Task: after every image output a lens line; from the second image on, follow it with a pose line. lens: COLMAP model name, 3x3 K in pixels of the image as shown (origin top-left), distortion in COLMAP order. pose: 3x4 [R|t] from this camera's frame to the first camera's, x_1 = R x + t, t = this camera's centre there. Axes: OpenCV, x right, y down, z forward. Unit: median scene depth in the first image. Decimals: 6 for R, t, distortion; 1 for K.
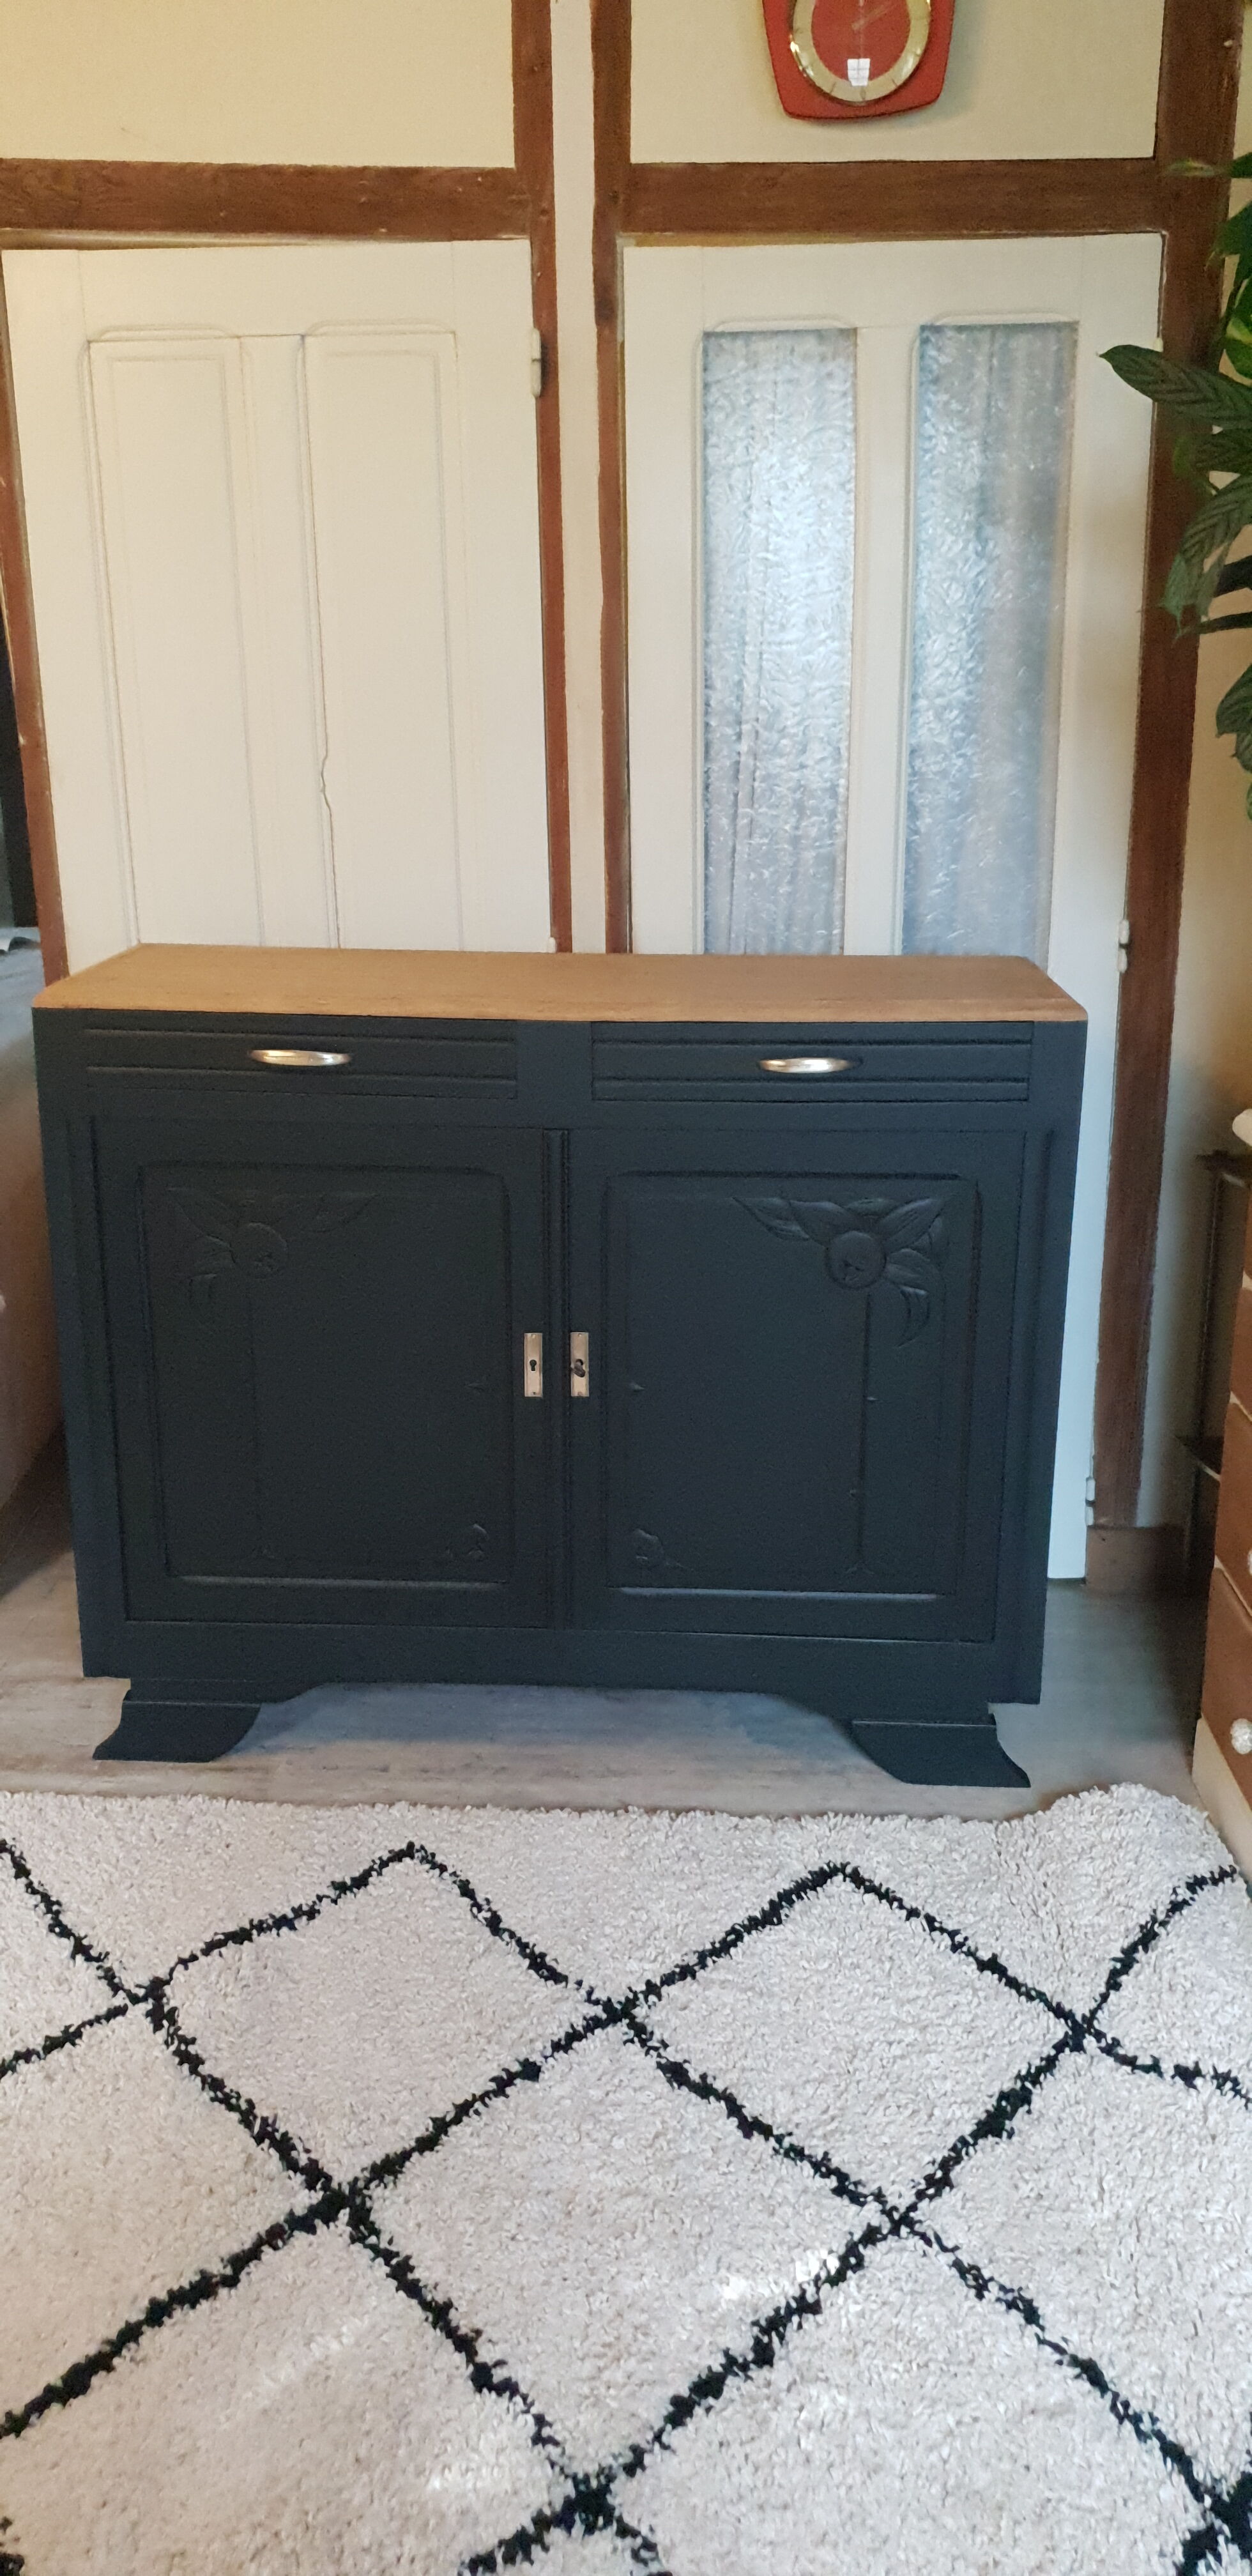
lens RADIAL K [[2061.1, 0, 617.2], [0, 2061.1, 1293.9], [0, 0, 1]] dist [0.002895, 0.010131]
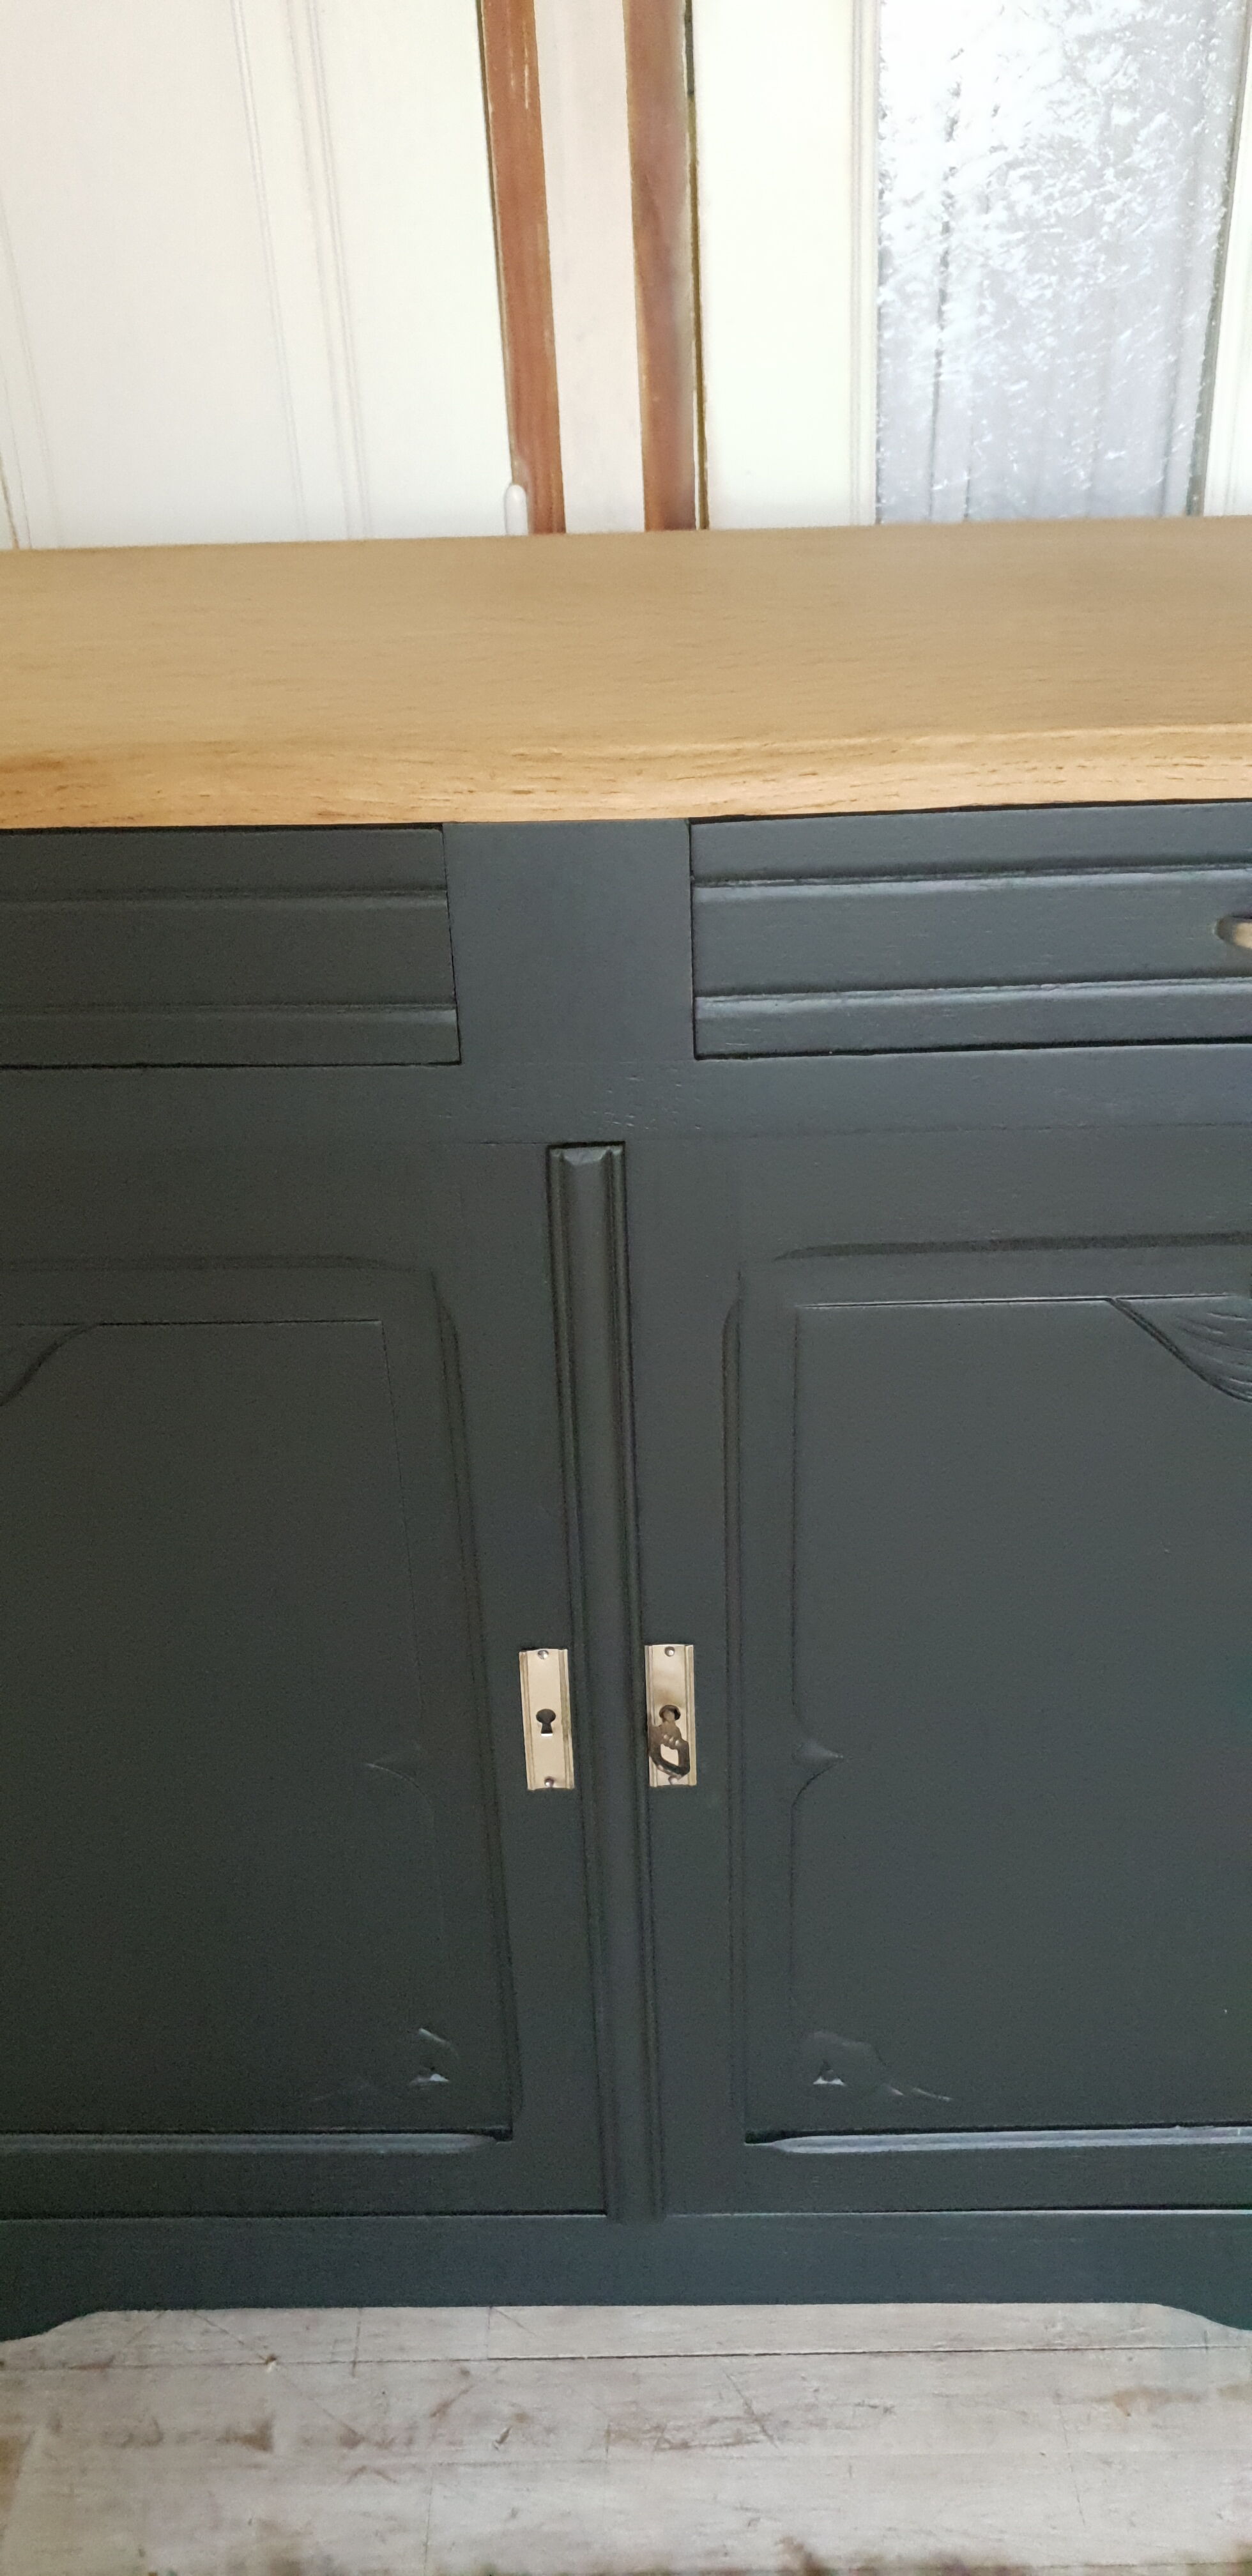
lens RADIAL K [[2038.5, 0, 626.0], [0, 2038.5, 1288.0], [0, 0, 1]] dist [-0.005380, -0.004101]
pose [[0.998393, -0.051769, 0.023045, -0.033877], [0.045228, 0.973004, 0.226311, -0.137012], [-0.034139, -0.224905, 0.973782, 0.712438]]
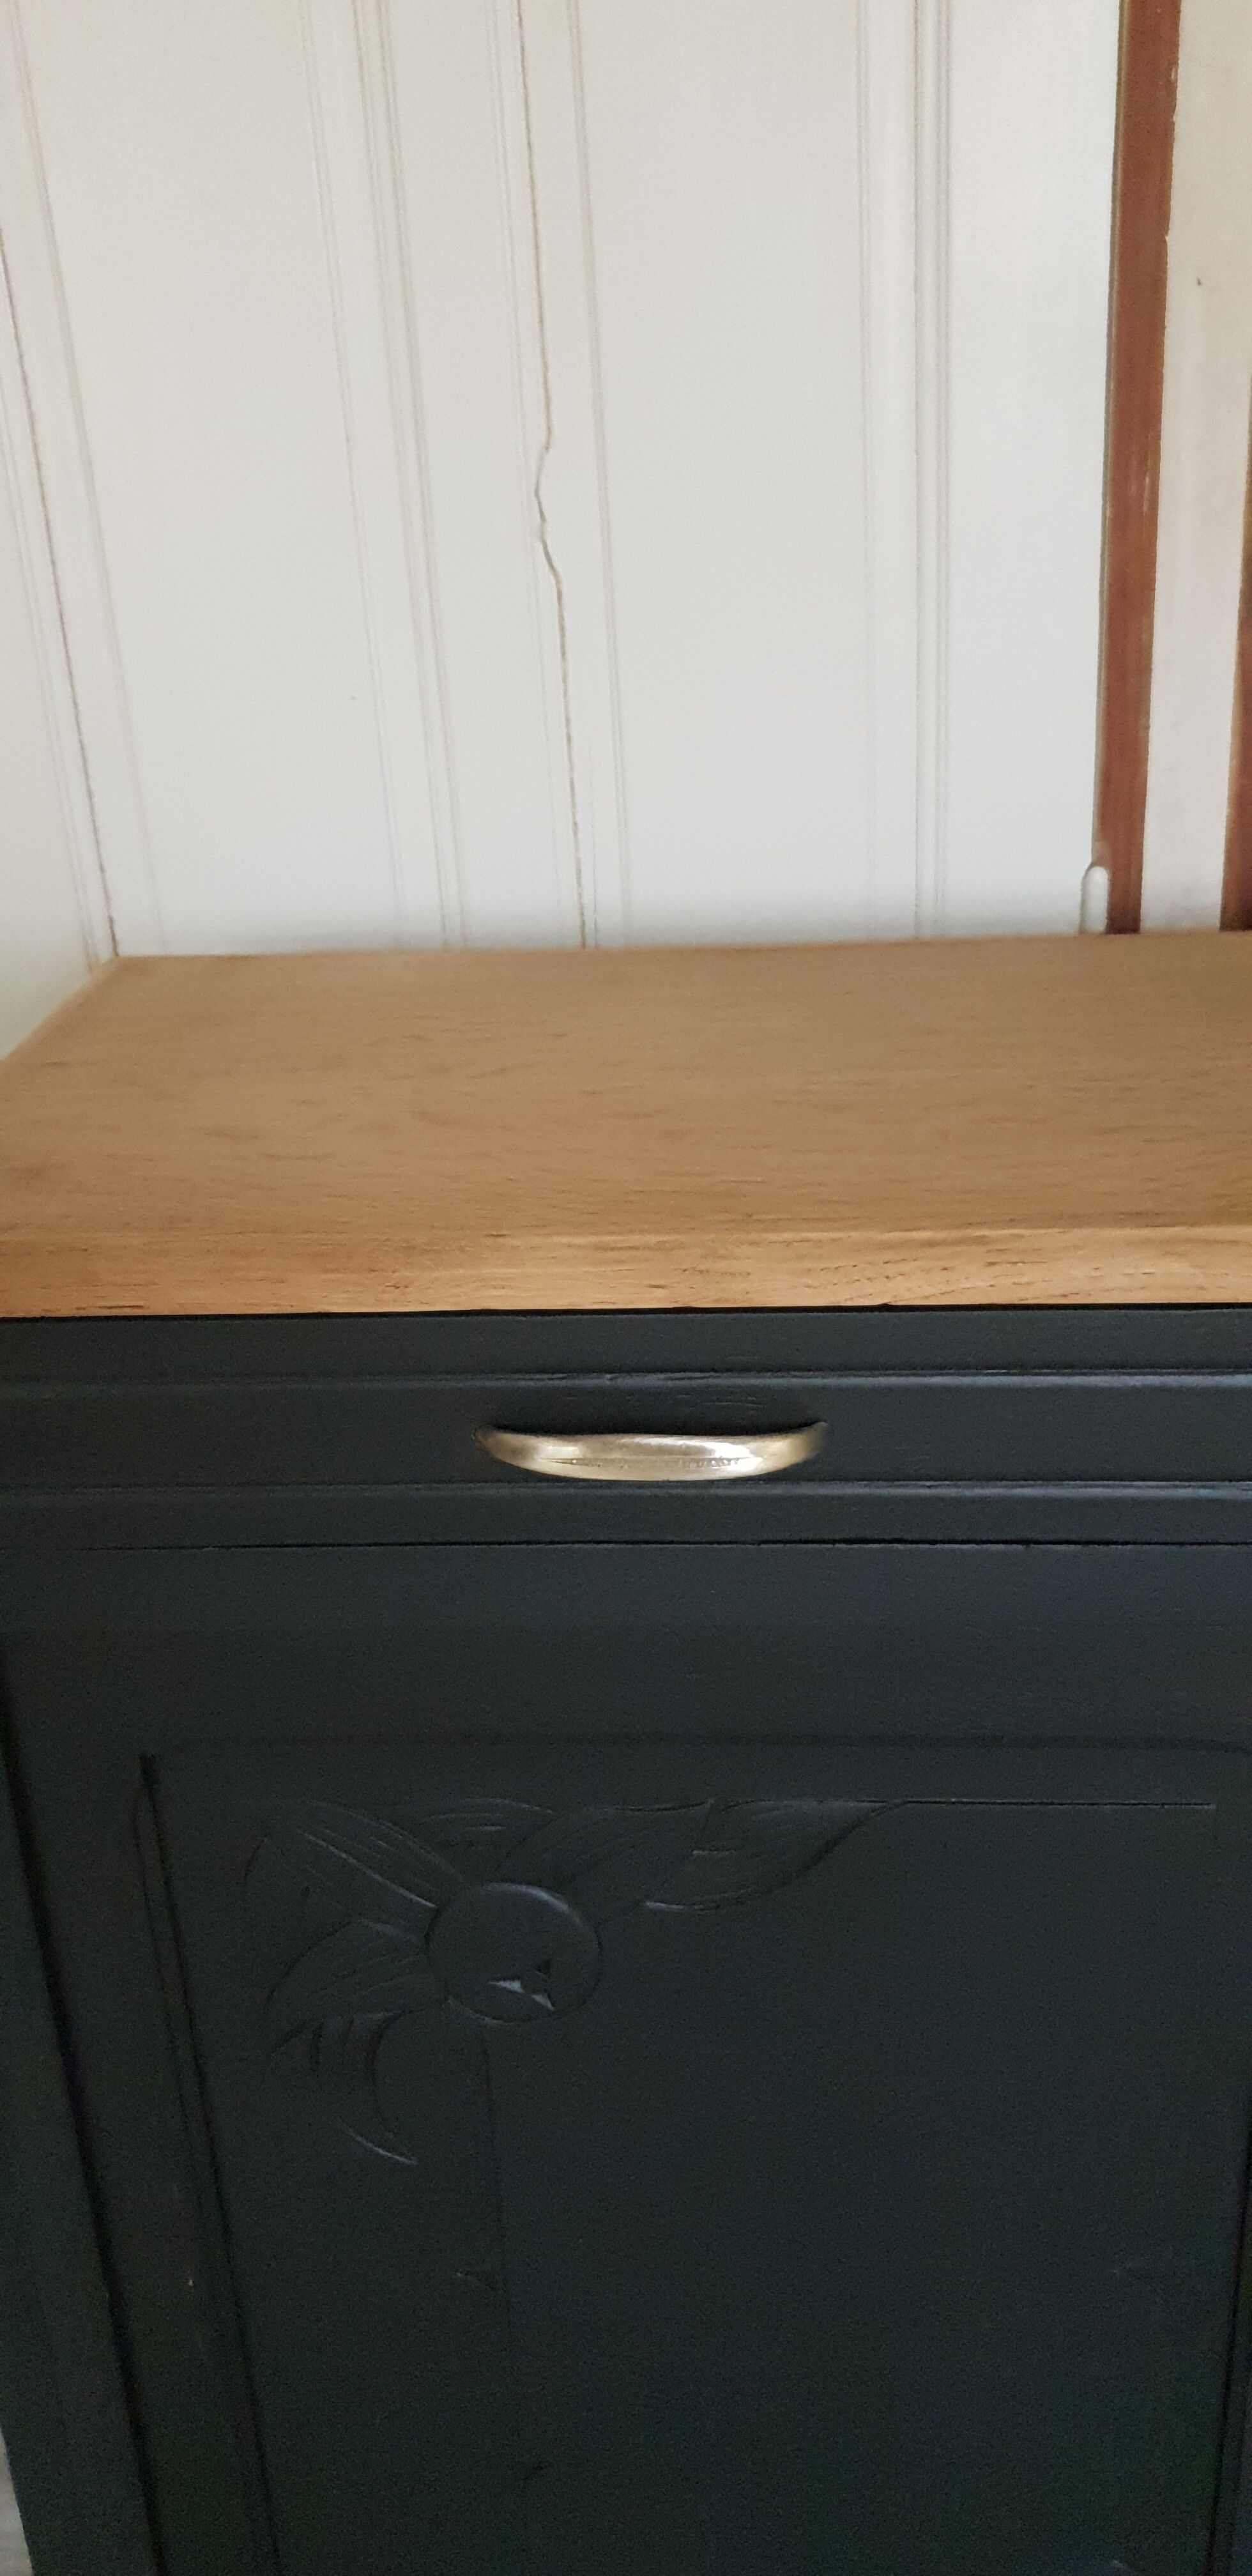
lens RADIAL K [[2058.9, 0, 636.7], [0, 2058.9, 1286.1], [0, 0, 1]] dist [0.008576, -0.003540]
pose [[0.998929, -0.043580, -0.015578, -0.156110], [0.044947, 0.993750, 0.102177, -0.174462], [0.011028, -0.102767, 0.994644, 0.737352]]
